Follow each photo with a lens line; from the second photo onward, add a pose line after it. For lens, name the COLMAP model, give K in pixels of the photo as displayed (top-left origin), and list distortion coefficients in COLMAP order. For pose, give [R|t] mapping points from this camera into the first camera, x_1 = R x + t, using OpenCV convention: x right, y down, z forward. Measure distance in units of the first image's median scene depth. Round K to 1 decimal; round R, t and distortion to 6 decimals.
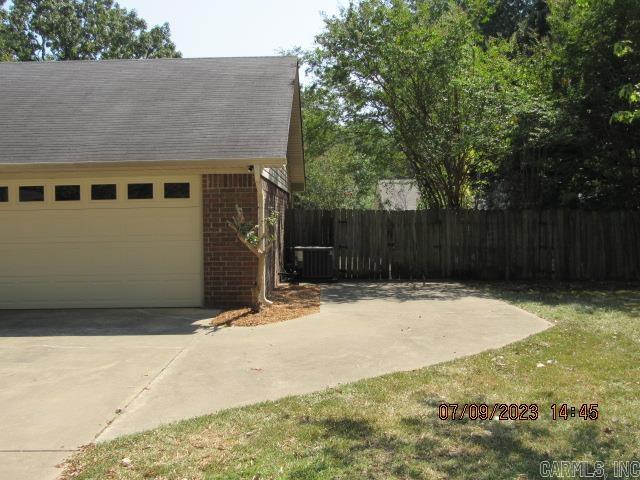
lens RADIAL K [[667.4, 0, 321.5], [0, 667.4, 237.7], [0, 0, 1]] dist [-0.048686, 0.000000]
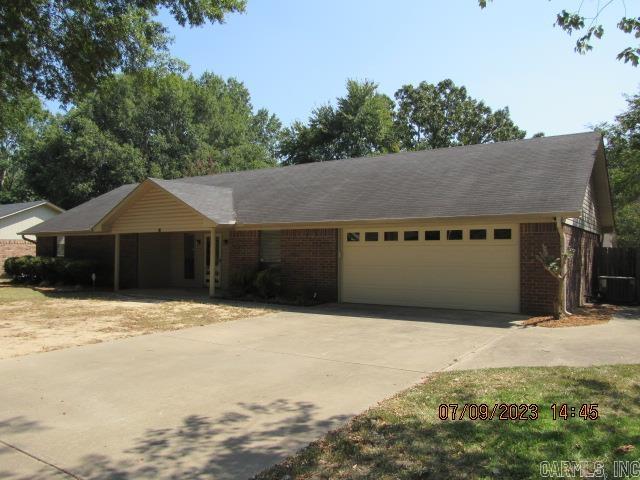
lens RADIAL K [[509.9, 0, 320.9], [0, 509.9, 239.0], [0, 0, 1]] dist [-0.014630, -0.006441]
pose [[0.834718, 0.002904, -0.550670, 0.066522], [-0.032780, 0.998475, -0.044422, 0.004229], [0.549702, 0.055131, 0.833540, -0.165126]]
